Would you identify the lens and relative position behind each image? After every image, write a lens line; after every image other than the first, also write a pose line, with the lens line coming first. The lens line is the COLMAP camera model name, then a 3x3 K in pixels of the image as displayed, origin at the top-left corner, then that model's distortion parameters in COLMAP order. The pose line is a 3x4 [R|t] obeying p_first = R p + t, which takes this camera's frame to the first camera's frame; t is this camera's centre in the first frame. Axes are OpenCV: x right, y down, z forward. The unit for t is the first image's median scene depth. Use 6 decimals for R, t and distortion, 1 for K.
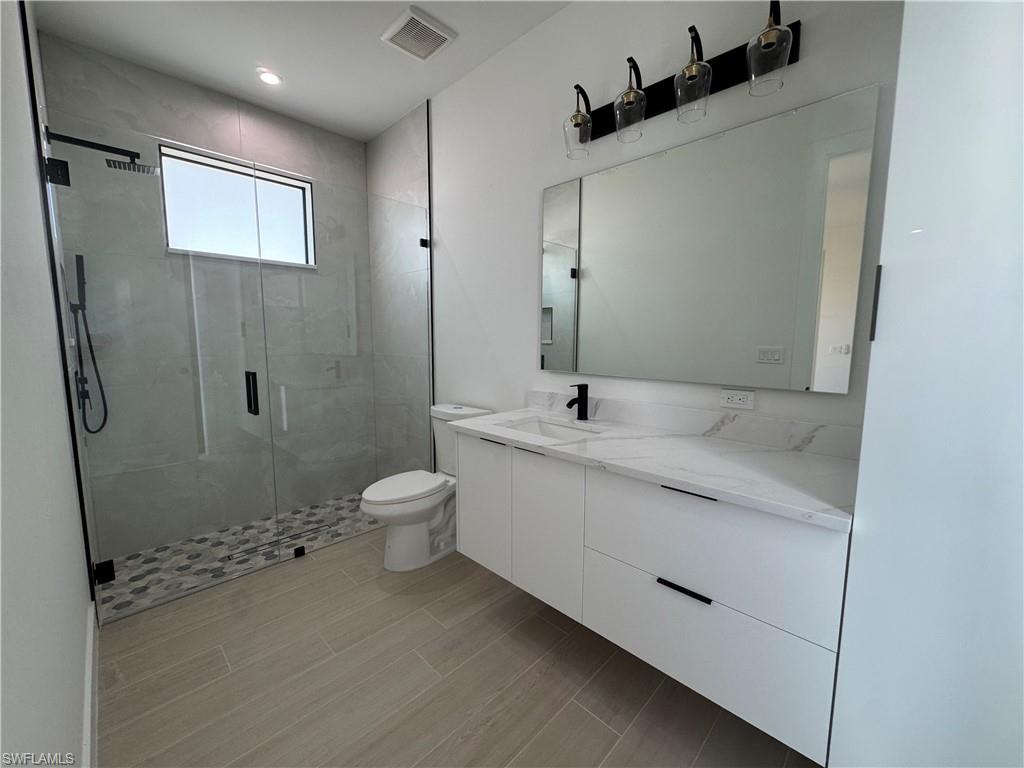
lens RADIAL K [[400.6, 0, 508.3], [0, 400.6, 383.9], [0, 0, 1]] dist [-0.000945, 0.000132]
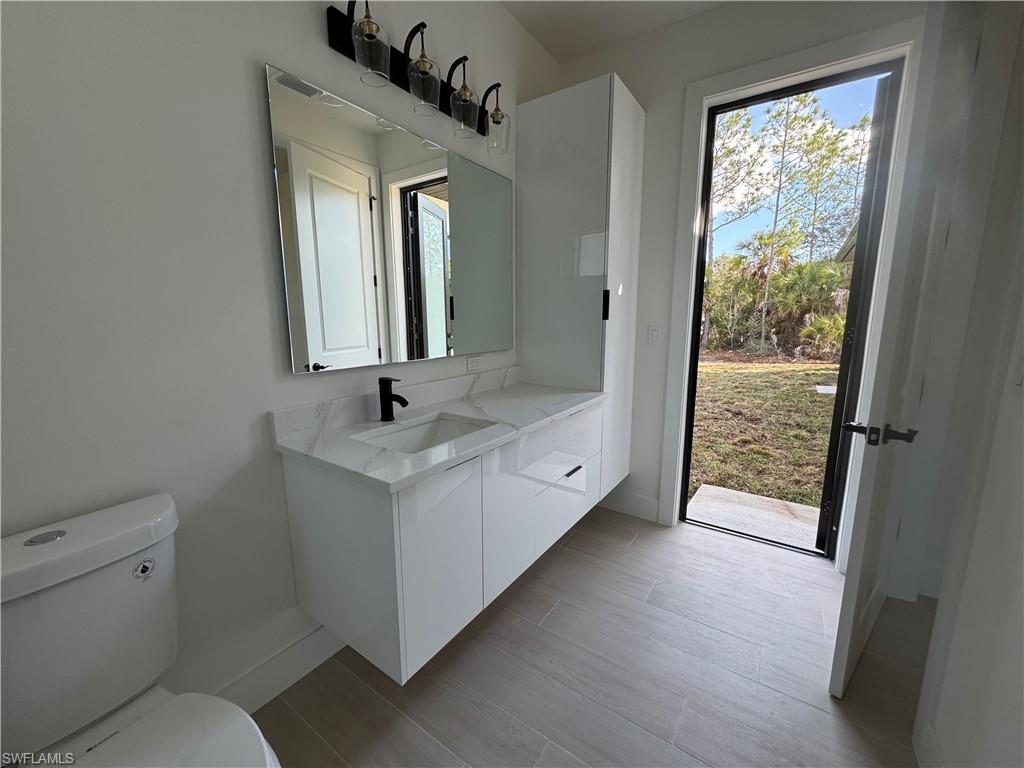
lens RADIAL K [[400.6, 0, 508.3], [0, 400.6, 383.9], [0, 0, 1]] dist [-0.000945, 0.000132]
pose [[-0.164565, -0.158630, 0.973527, -0.940202], [0.122115, 0.976114, 0.179694, -0.147360], [-0.978778, 0.148454, -0.141263, 1.242043]]
